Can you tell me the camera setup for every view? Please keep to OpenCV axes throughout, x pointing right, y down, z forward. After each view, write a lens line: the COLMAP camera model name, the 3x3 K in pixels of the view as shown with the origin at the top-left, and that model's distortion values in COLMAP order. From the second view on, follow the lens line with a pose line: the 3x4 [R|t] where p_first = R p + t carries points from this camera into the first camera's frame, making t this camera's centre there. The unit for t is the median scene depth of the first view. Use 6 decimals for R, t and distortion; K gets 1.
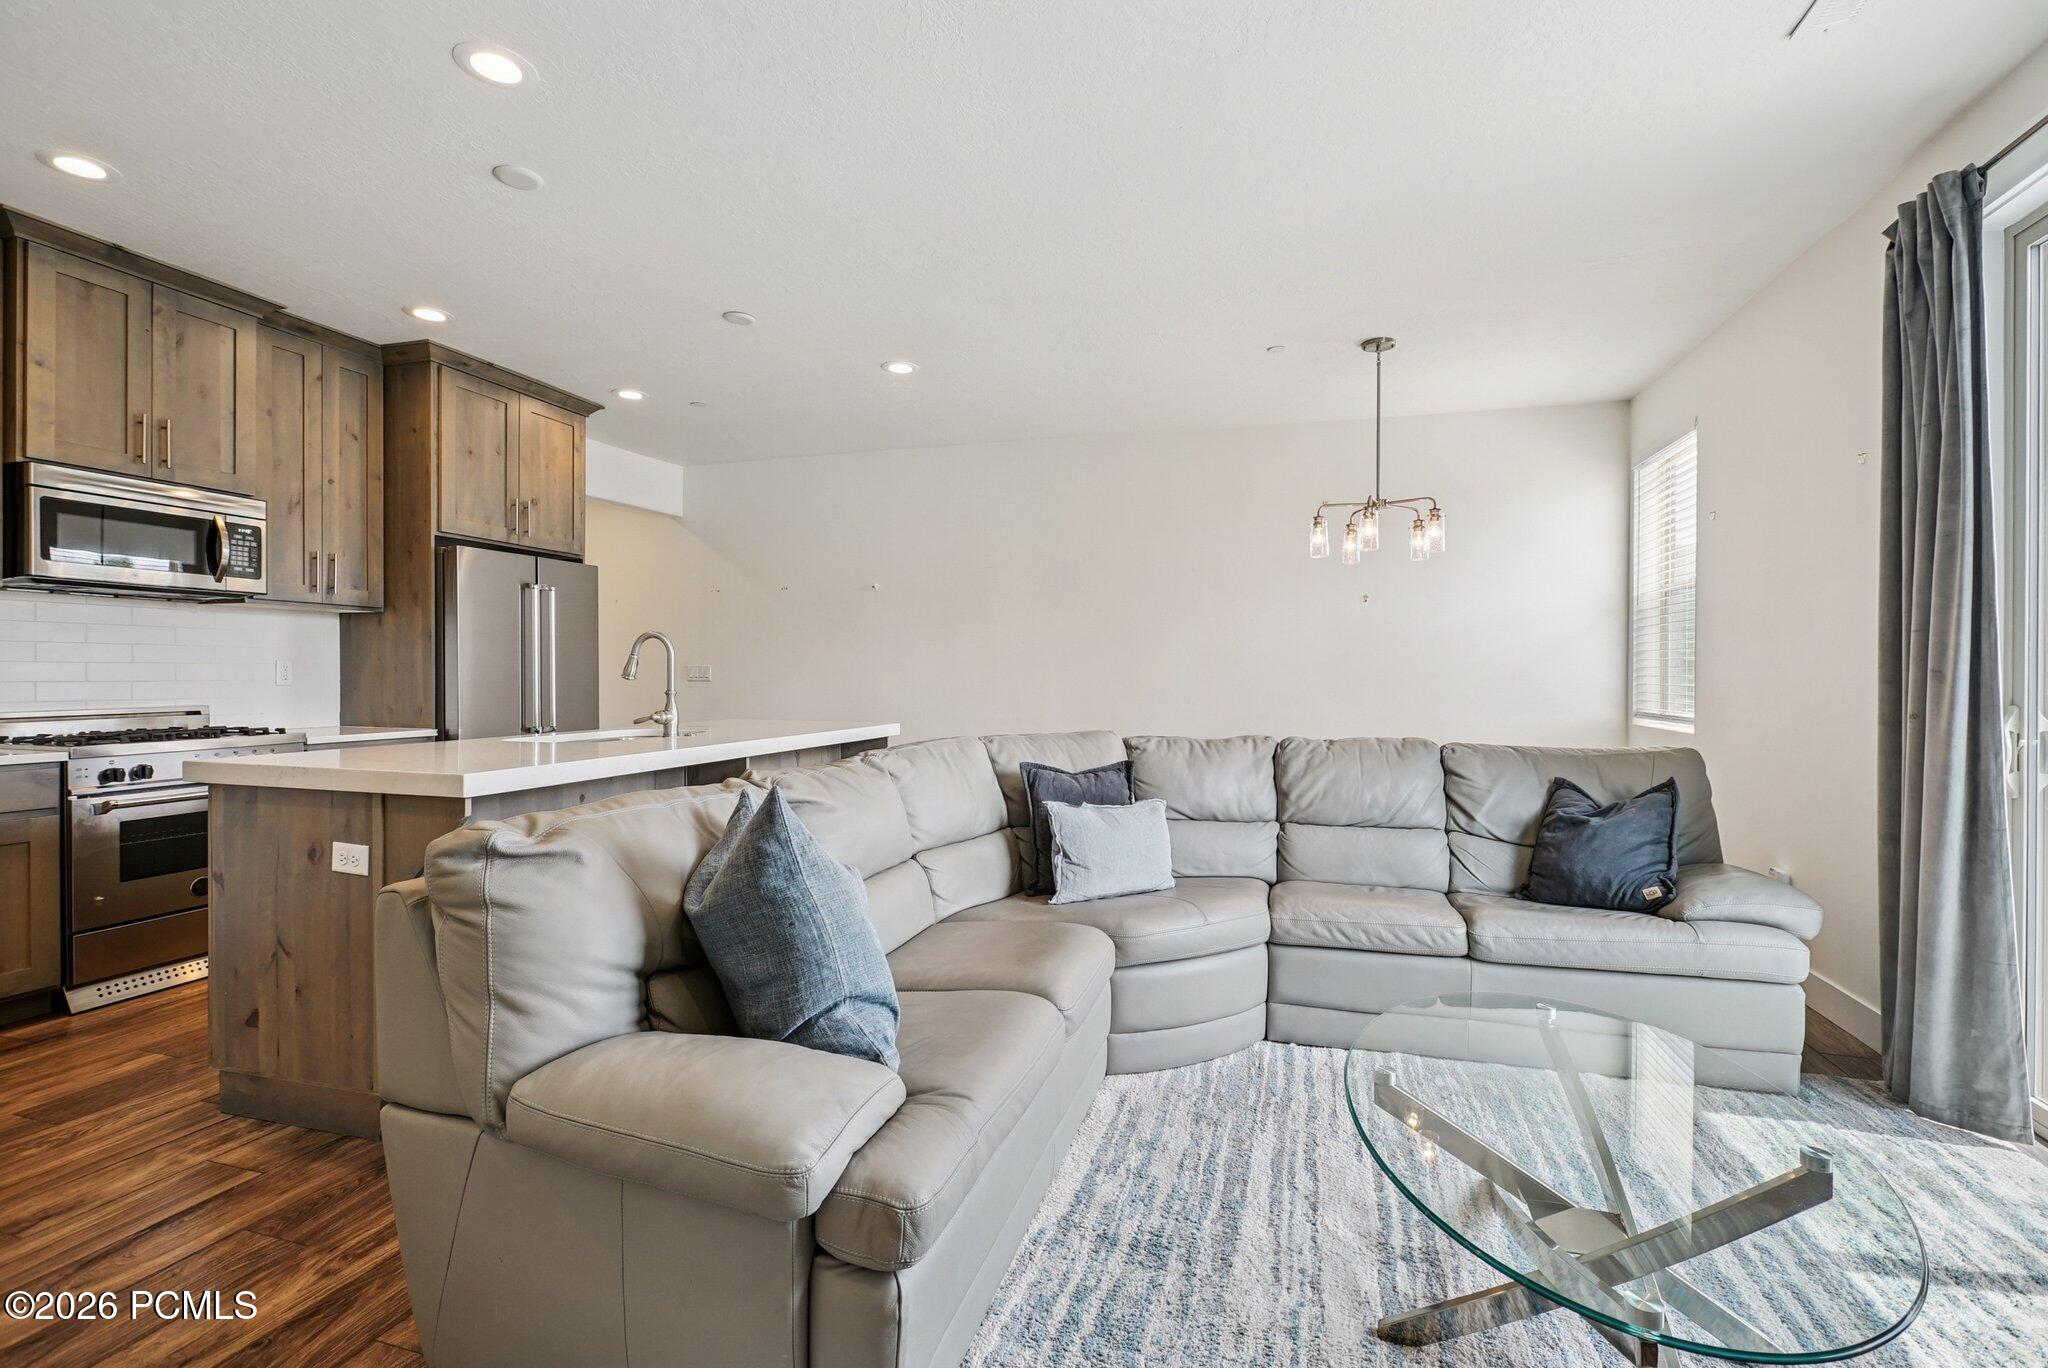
lens RADIAL K [[930.2, 0, 1032.4], [0, 930.2, 678.5], [0, 0, 1]] dist [0.001788, -0.000661]
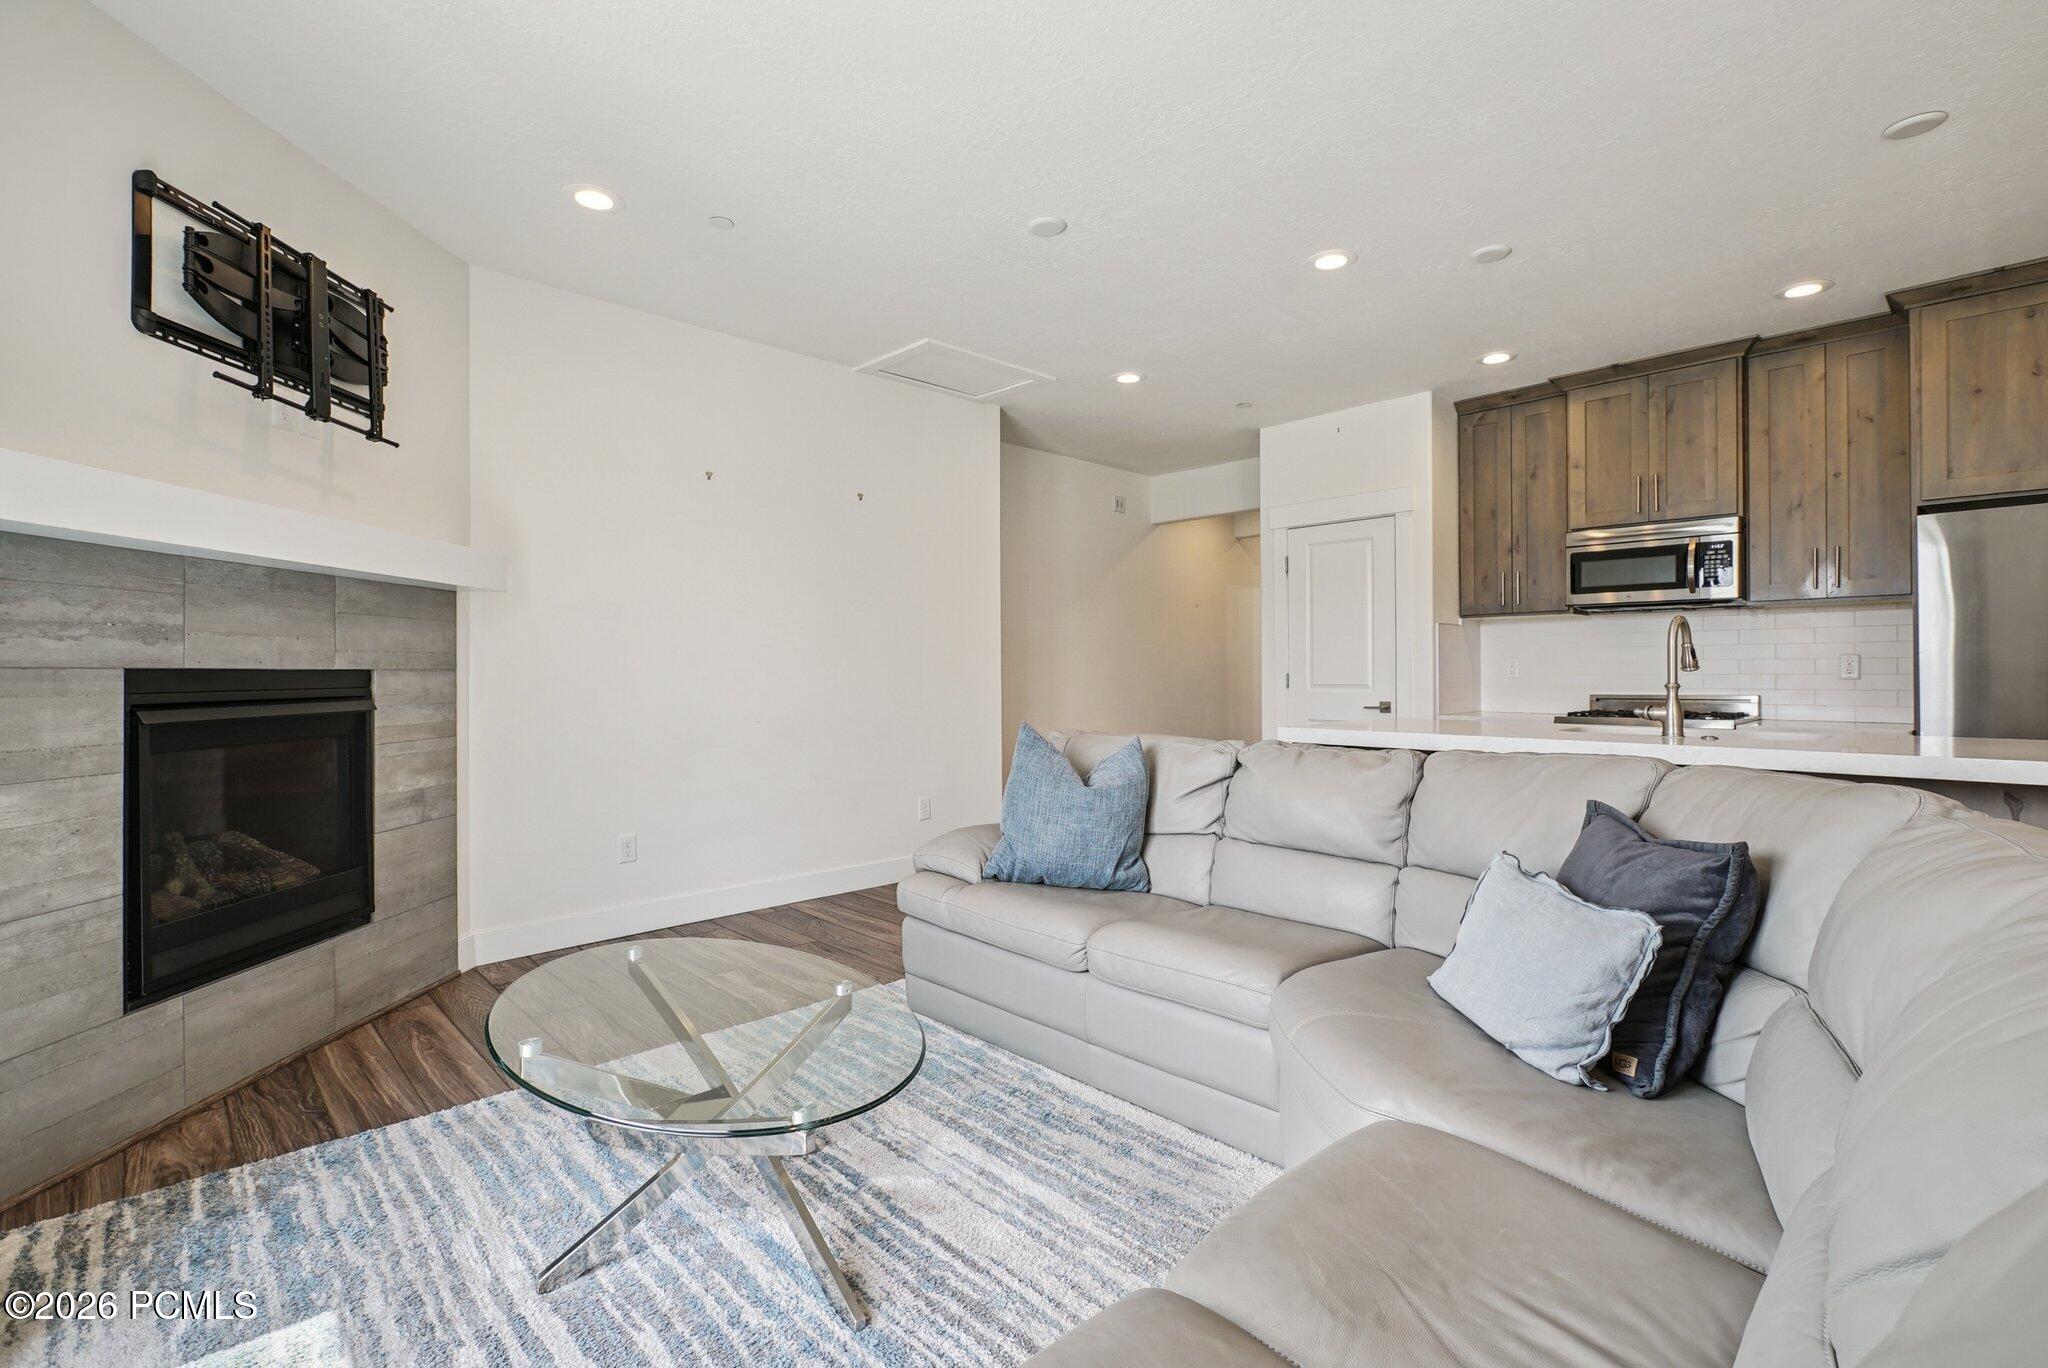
lens RADIAL K [[930.2, 0, 1037.3], [0, 930.2, 670.0], [0, 0, 1]] dist [0.001788, -0.000661]
pose [[-0.487356, -0.005082, -0.873188, 0.681662], [-0.004874, 0.999983, -0.003100, 0.006007], [0.873190, 0.002745, -0.487373, 0.937765]]
